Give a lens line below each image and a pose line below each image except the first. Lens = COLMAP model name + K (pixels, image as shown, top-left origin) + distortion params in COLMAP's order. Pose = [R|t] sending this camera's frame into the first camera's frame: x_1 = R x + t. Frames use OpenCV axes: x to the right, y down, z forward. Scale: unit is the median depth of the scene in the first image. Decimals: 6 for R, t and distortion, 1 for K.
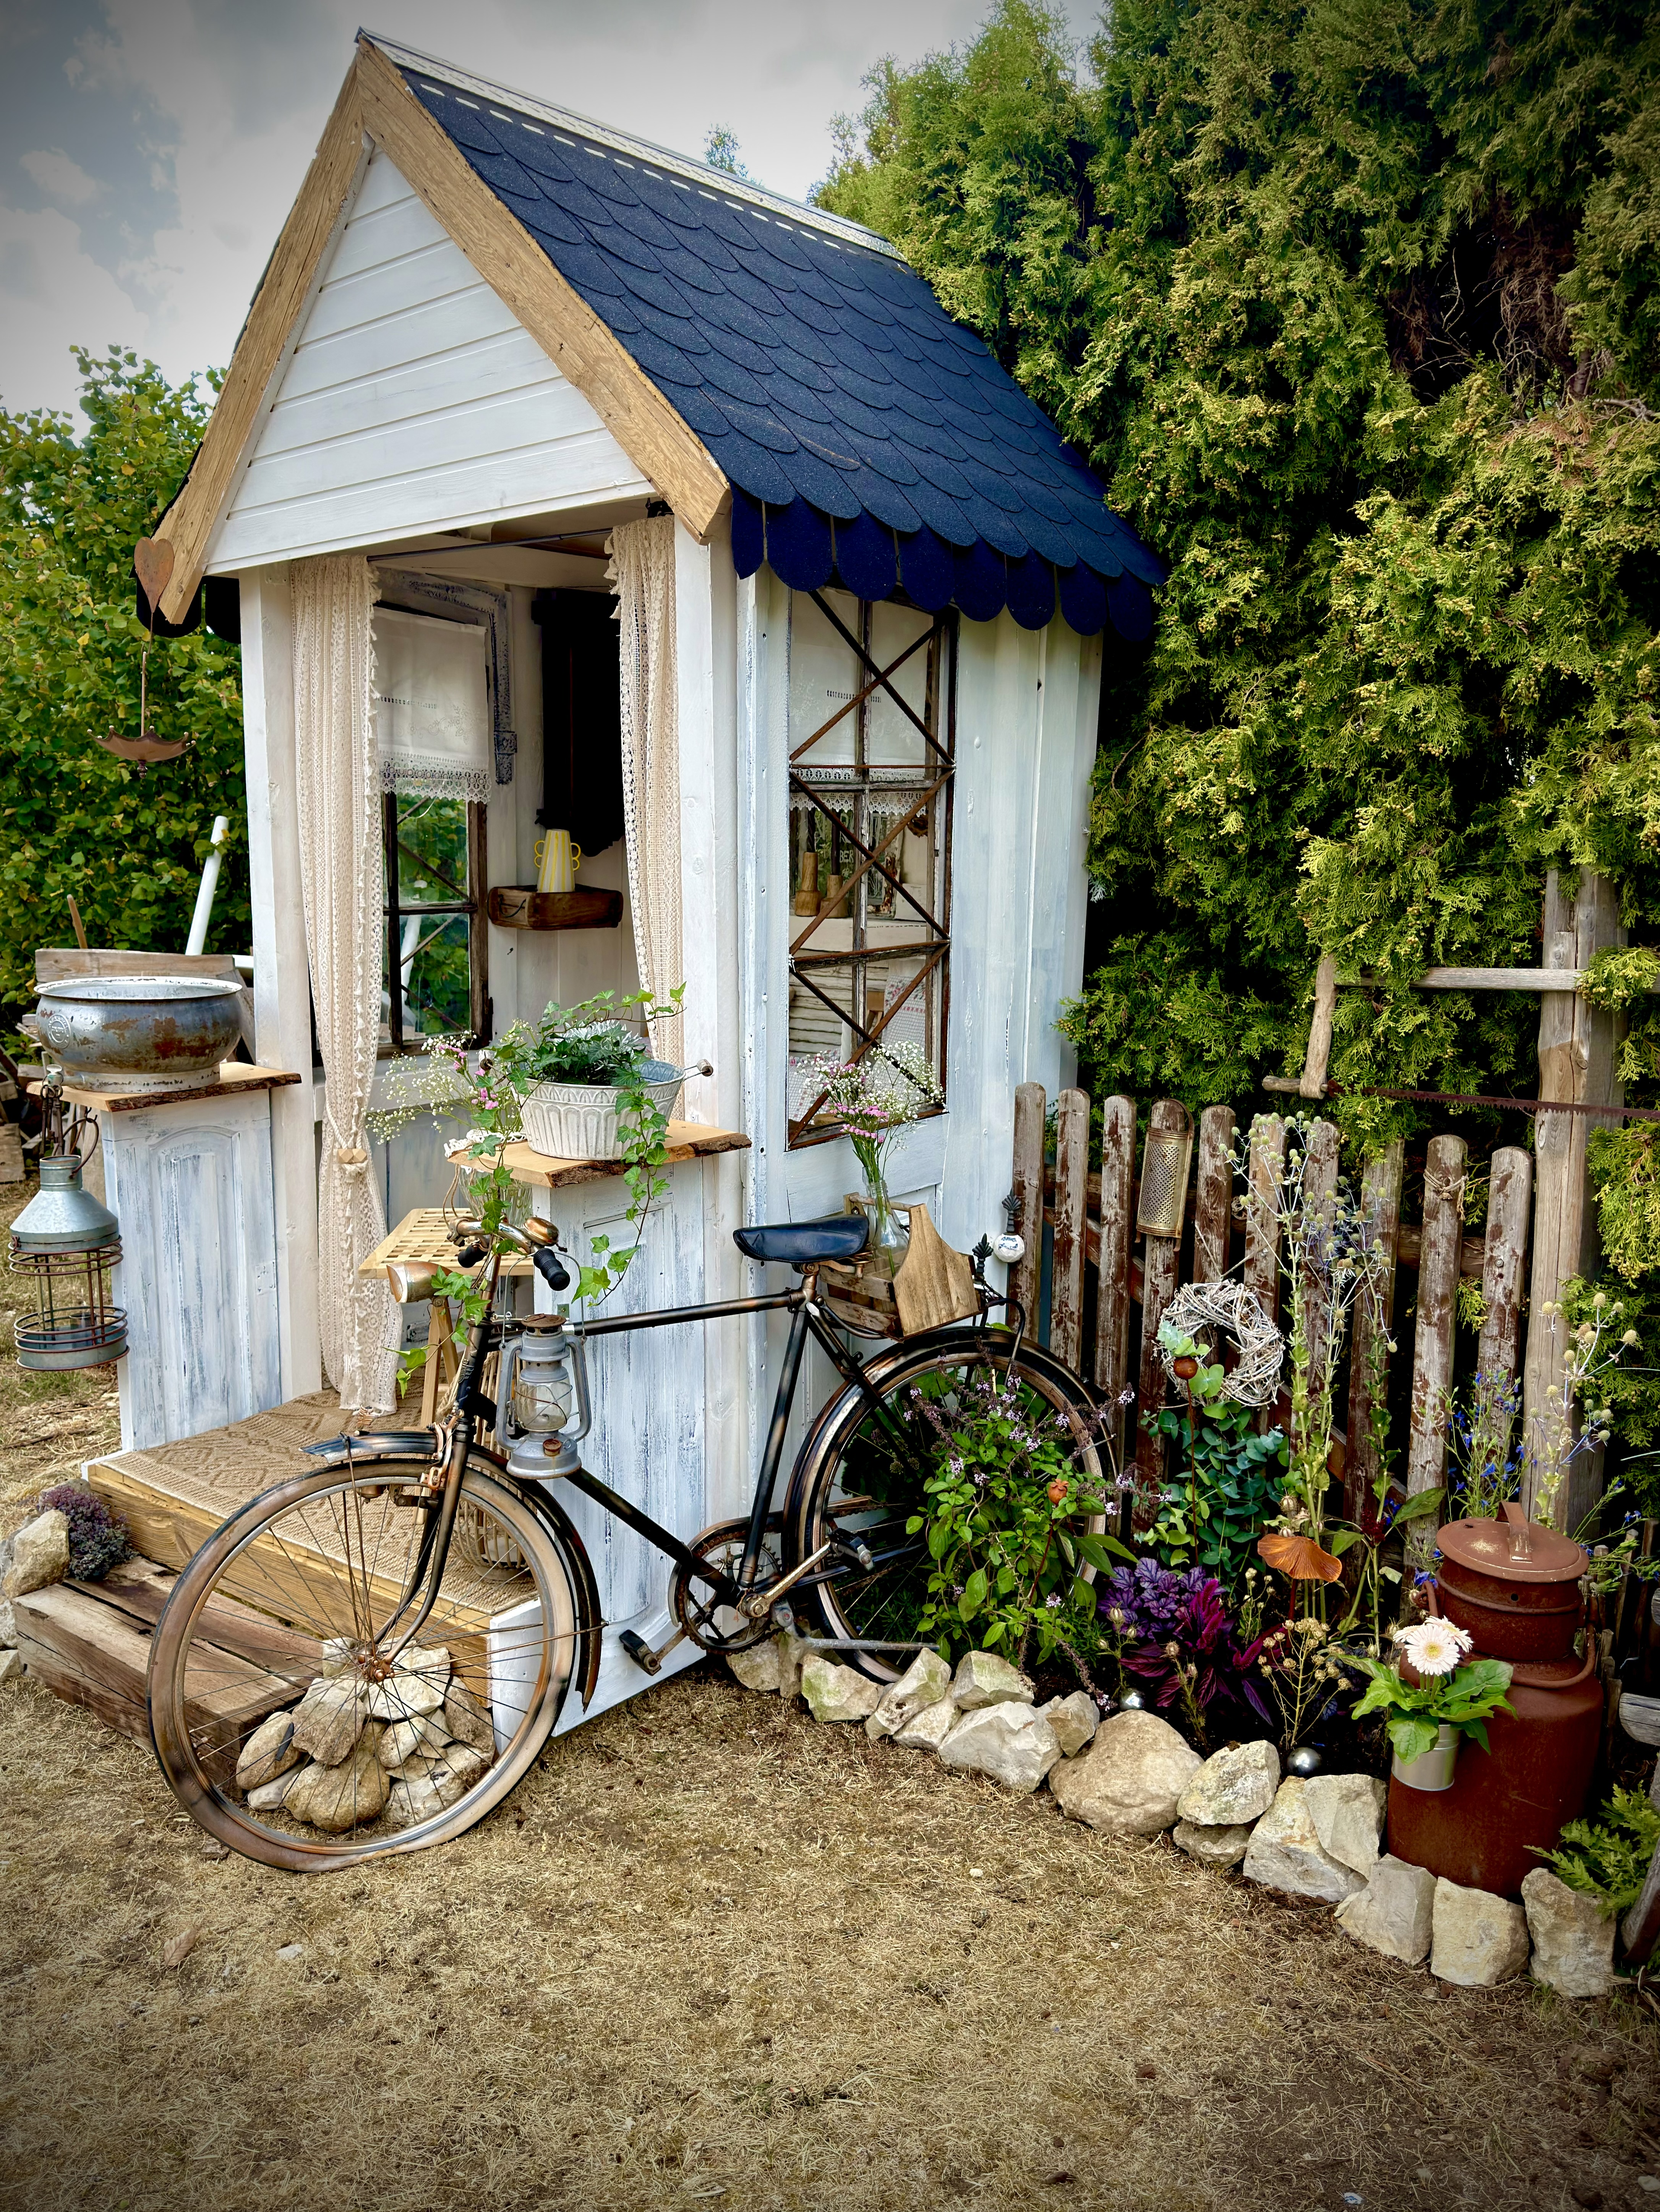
lens RADIAL K [[1816.3, 0, 830.0], [0, 1816.3, 1106.0], [0, 0, 1]] dist [0.010920, 0.002851]
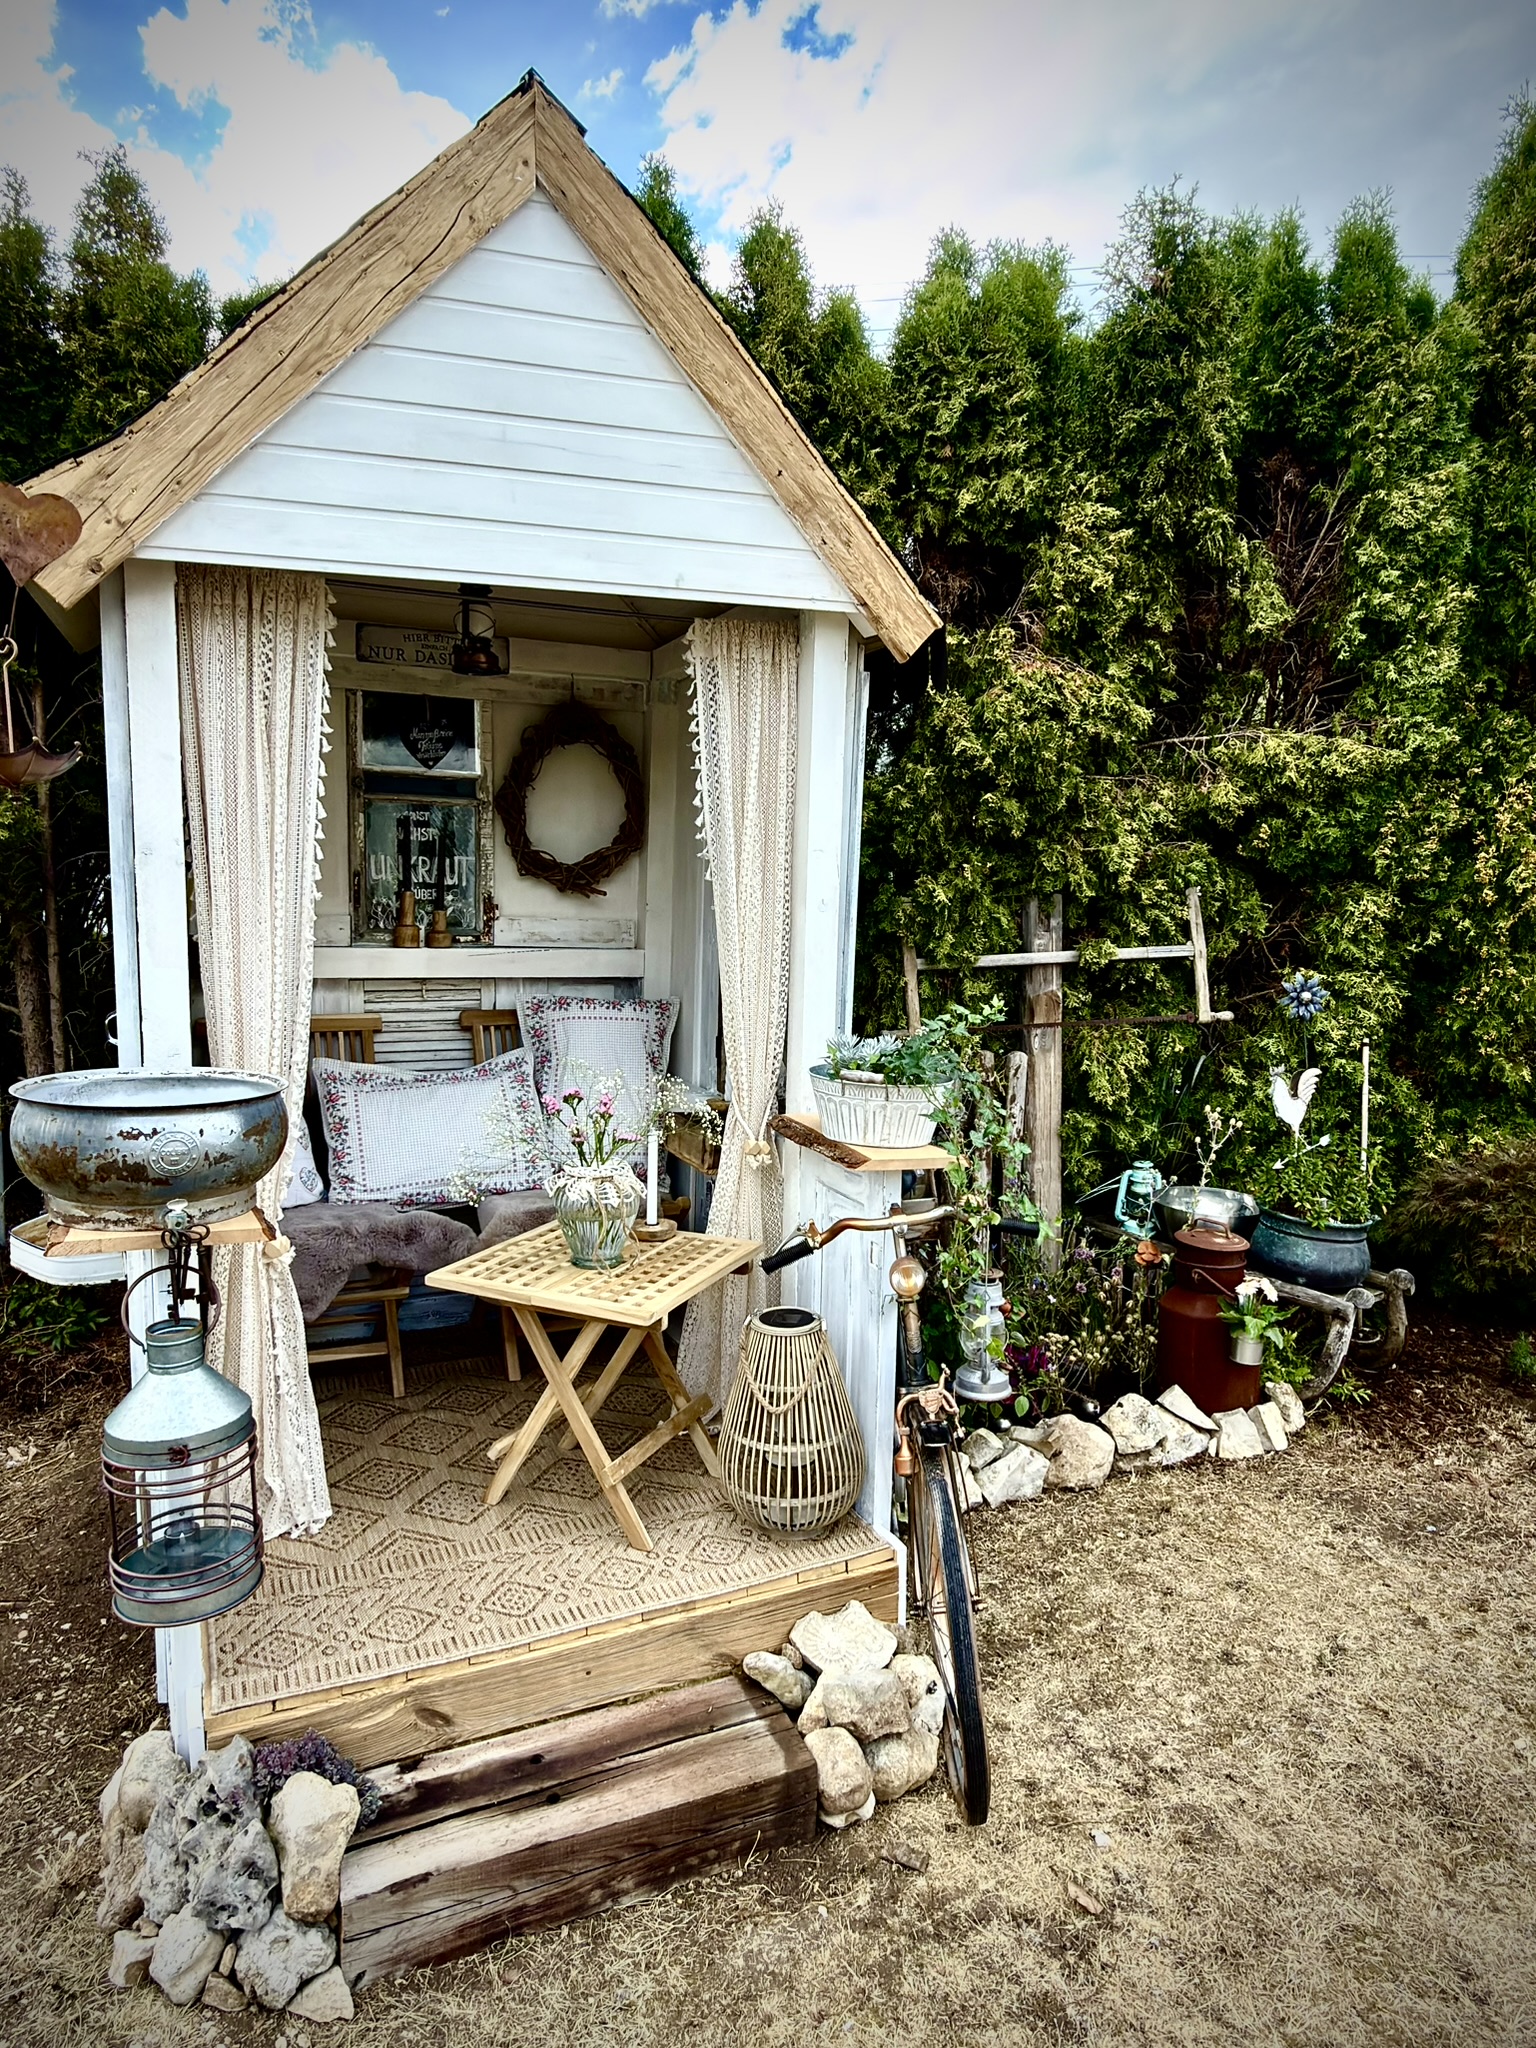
lens RADIAL K [[1296.7, 0, 768.0], [0, 1296.7, 1024.0], [0, 0, 1]] dist [-0.004036, 0.000871]
pose [[0.452010, -0.107661, 0.885492, -0.829255], [0.120571, 0.990954, 0.058937, -0.104185], [-0.883826, 0.080124, 0.460902, 0.581860]]
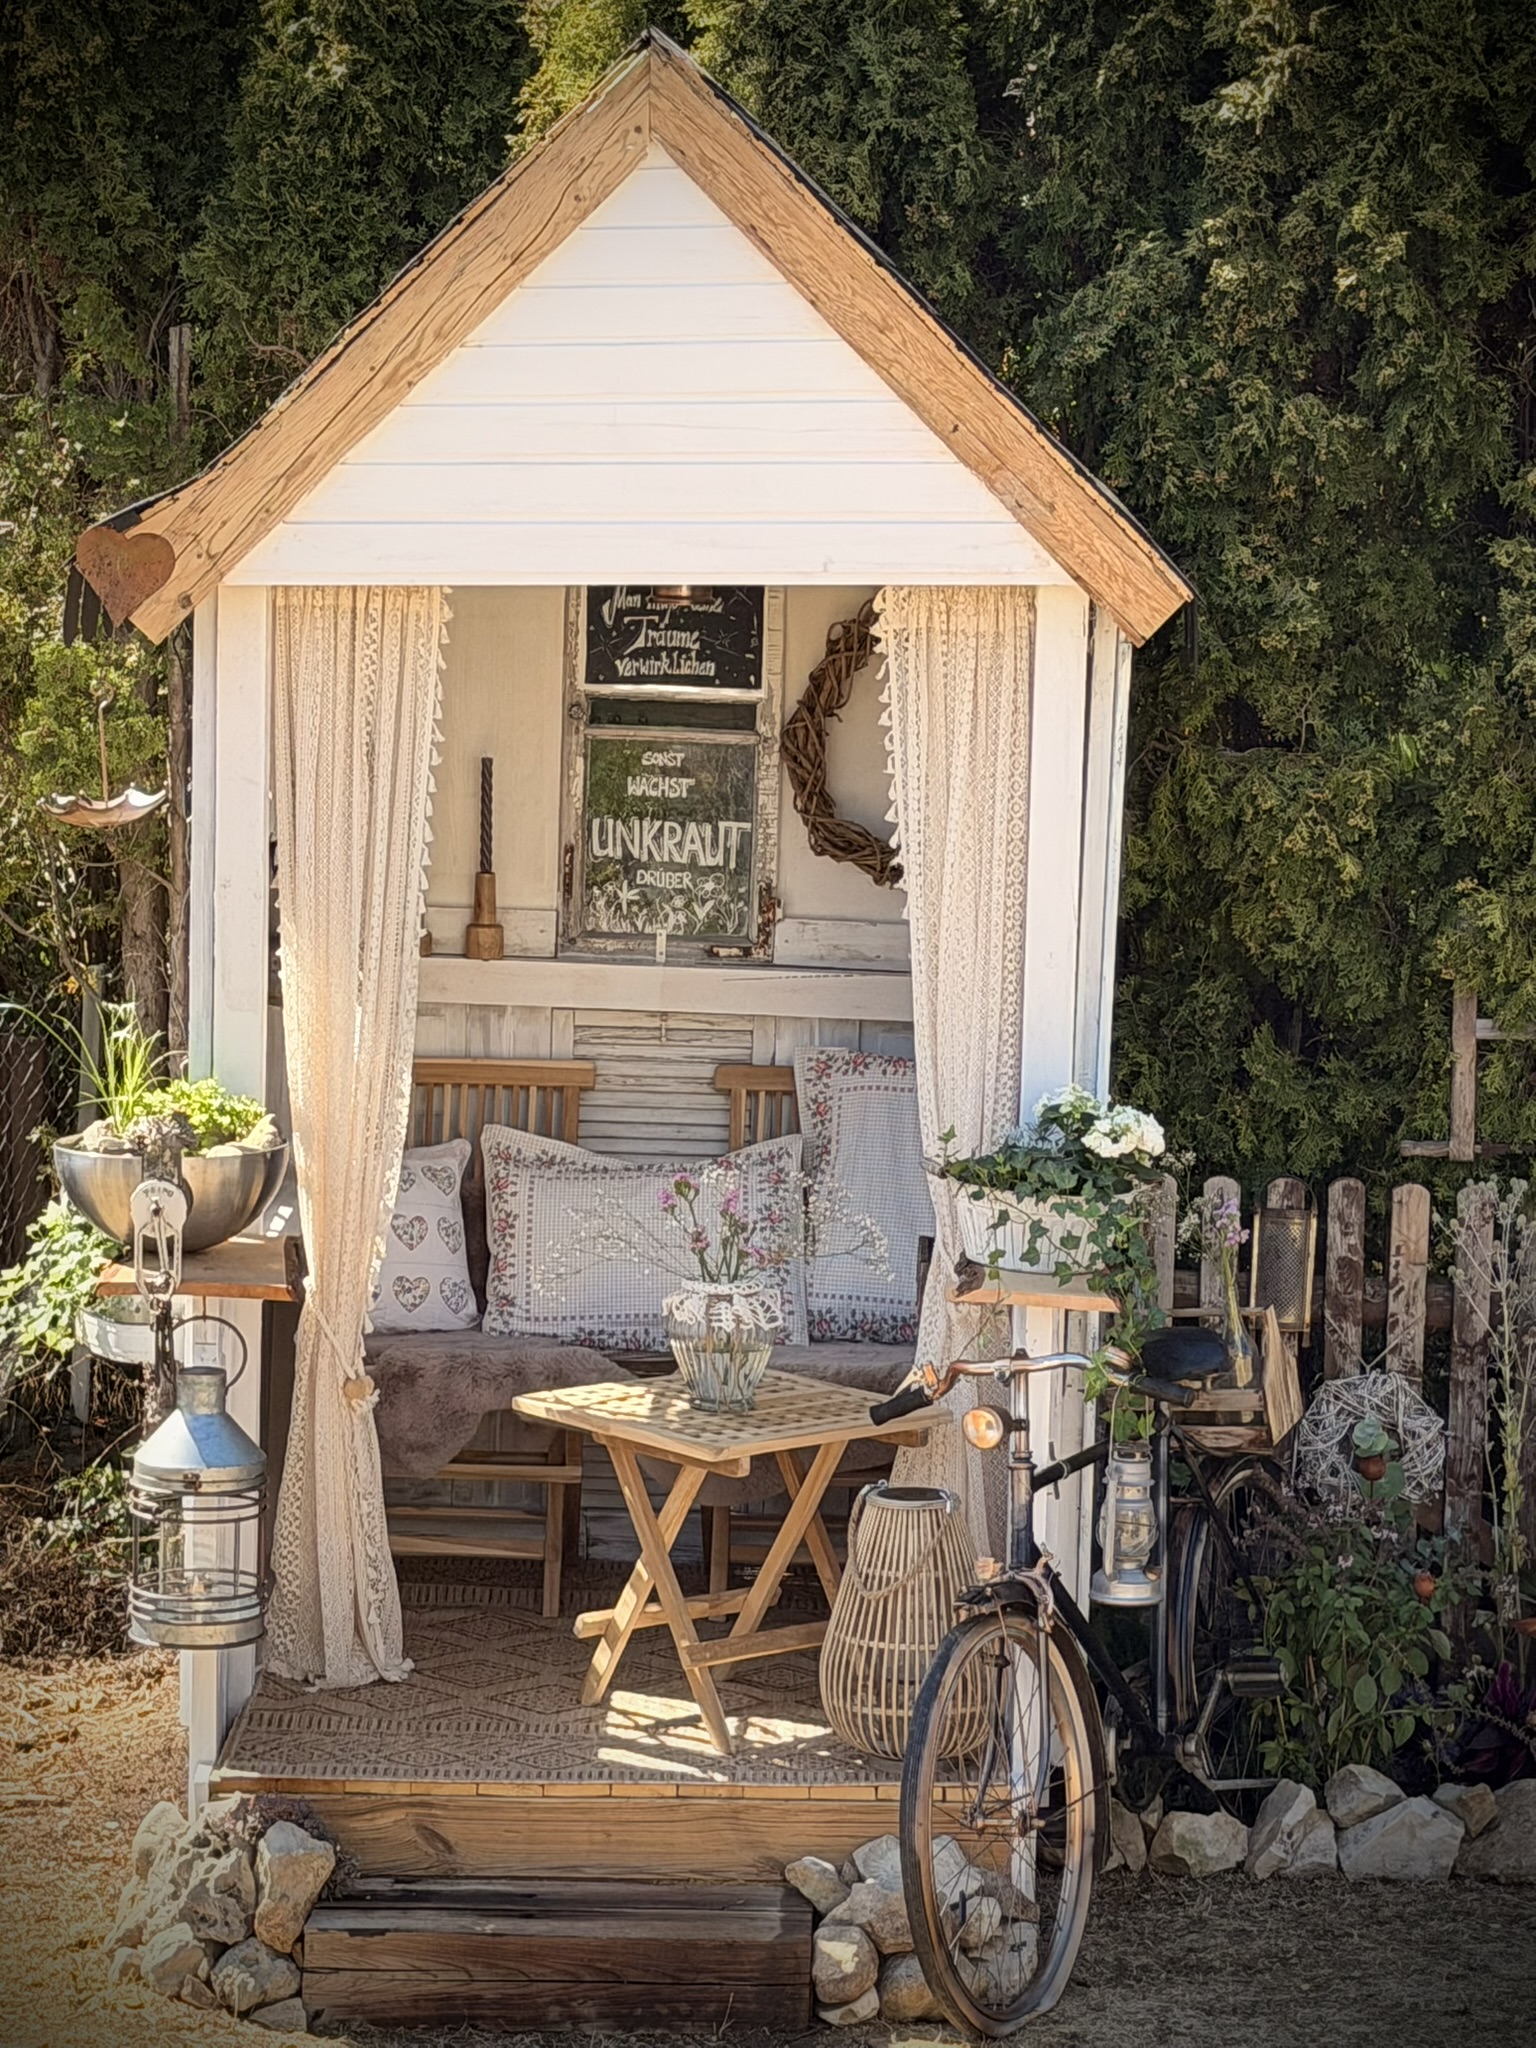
lens RADIAL K [[5662.0, 0, 768.0], [0, 5662.0, 1024.0], [0, 0, 1]] dist [0.028924, -0.066219]
pose [[0.785152, -0.066333, 0.615740, -1.818890], [0.075698, 0.997071, 0.010889, -0.134516], [-0.614659, 0.038061, 0.787874, -1.089355]]
